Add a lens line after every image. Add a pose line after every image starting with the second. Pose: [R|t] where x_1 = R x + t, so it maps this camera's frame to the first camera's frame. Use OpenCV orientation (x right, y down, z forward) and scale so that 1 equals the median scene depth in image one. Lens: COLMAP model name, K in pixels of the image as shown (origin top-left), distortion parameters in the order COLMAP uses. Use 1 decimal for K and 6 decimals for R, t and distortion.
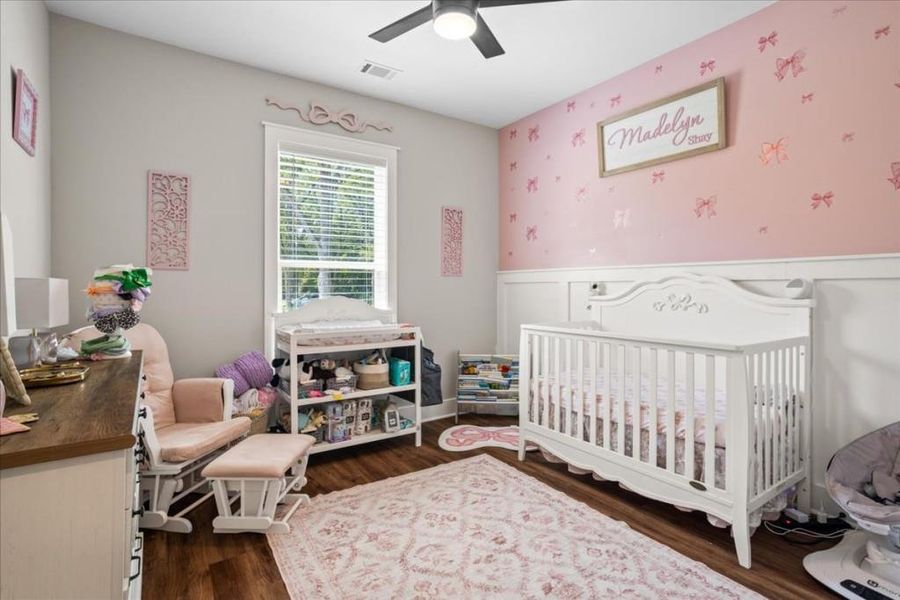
lens RADIAL K [[435.5, 0, 454.4], [0, 435.5, 288.8], [0, 0, 1]] dist [-0.056336, 0.038313]
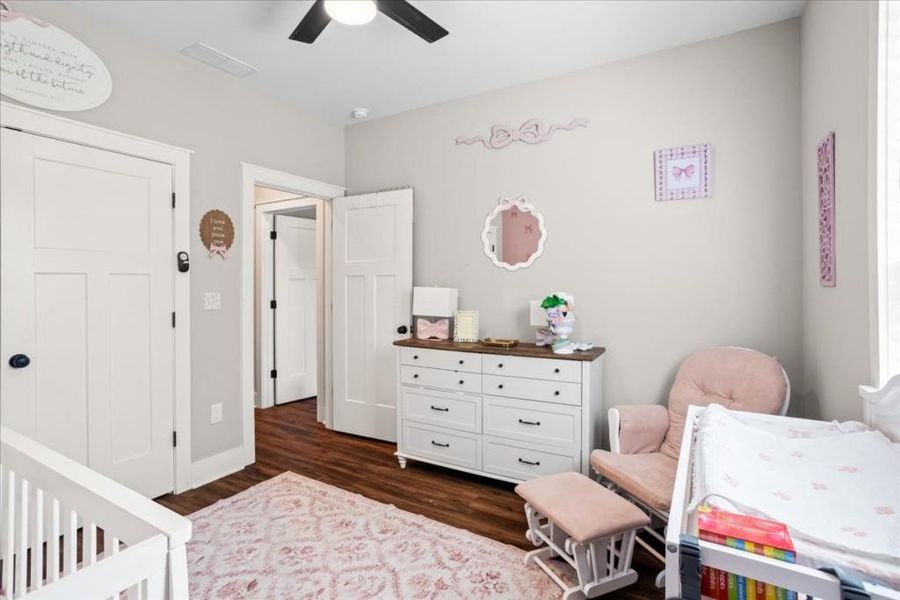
lens RADIAL K [[435.5, 0, 454.4], [0, 435.5, 288.8], [0, 0, 1]] dist [-0.056336, 0.038313]
pose [[-0.902188, 0.002588, -0.431335, 0.198523], [0.000408, 0.999987, 0.005148, -0.071199], [0.431343, 0.004468, -0.902177, 2.027136]]
